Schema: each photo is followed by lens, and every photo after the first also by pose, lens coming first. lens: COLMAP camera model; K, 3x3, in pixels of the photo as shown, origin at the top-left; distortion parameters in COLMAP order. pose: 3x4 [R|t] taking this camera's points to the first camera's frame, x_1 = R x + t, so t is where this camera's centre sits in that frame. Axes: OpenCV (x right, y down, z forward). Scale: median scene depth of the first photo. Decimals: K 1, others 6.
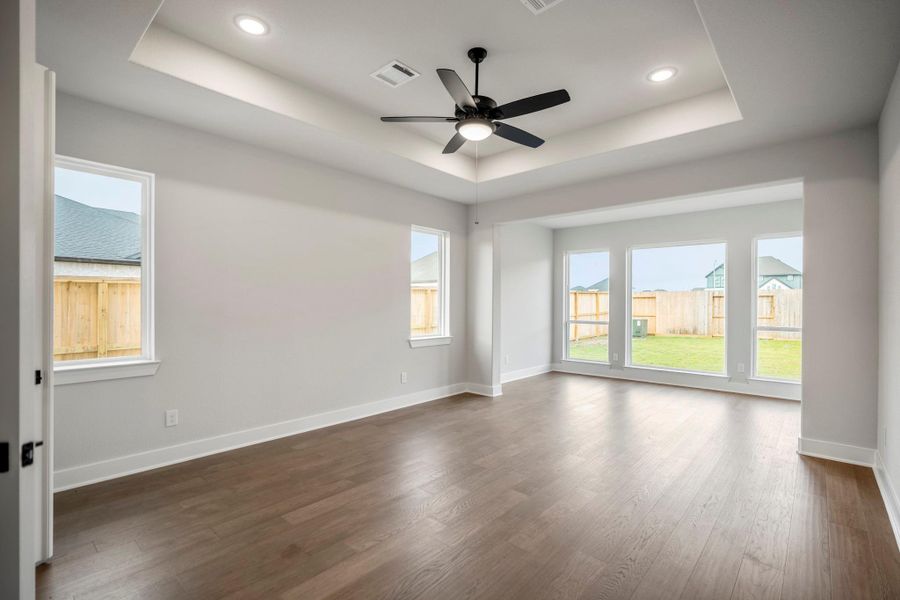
lens RADIAL K [[414.2, 0, 448.7], [0, 414.2, 303.9], [0, 0, 1]] dist [-0.002225, -0.002521]
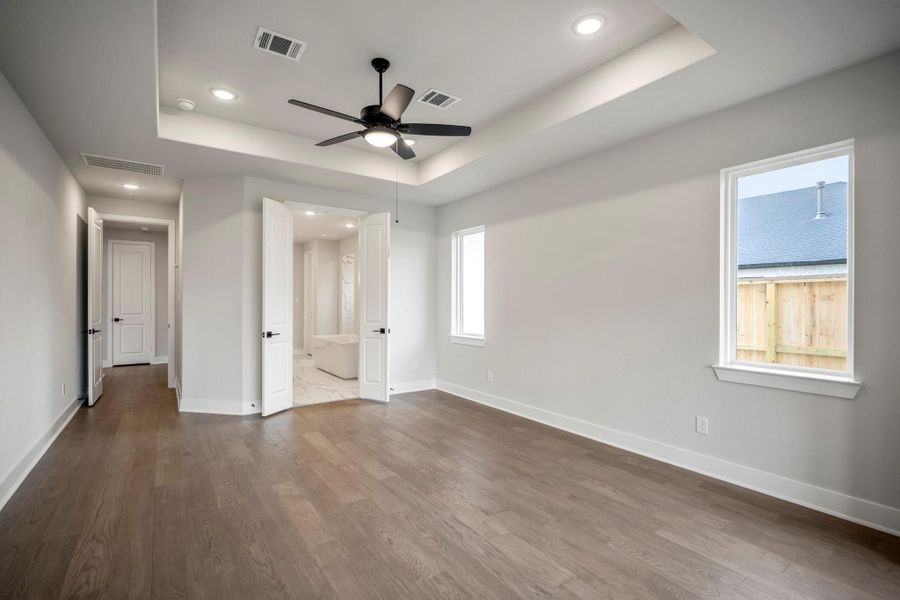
lens RADIAL K [[414.2, 0, 456.6], [0, 414.2, 302.7], [0, 0, 1]] dist [-0.002225, -0.002521]
pose [[-0.222499, -0.006899, -0.974909, 0.564561], [-0.005398, 0.999968, -0.005844, 0.002039], [0.974918, 0.003963, -0.222529, 0.770044]]
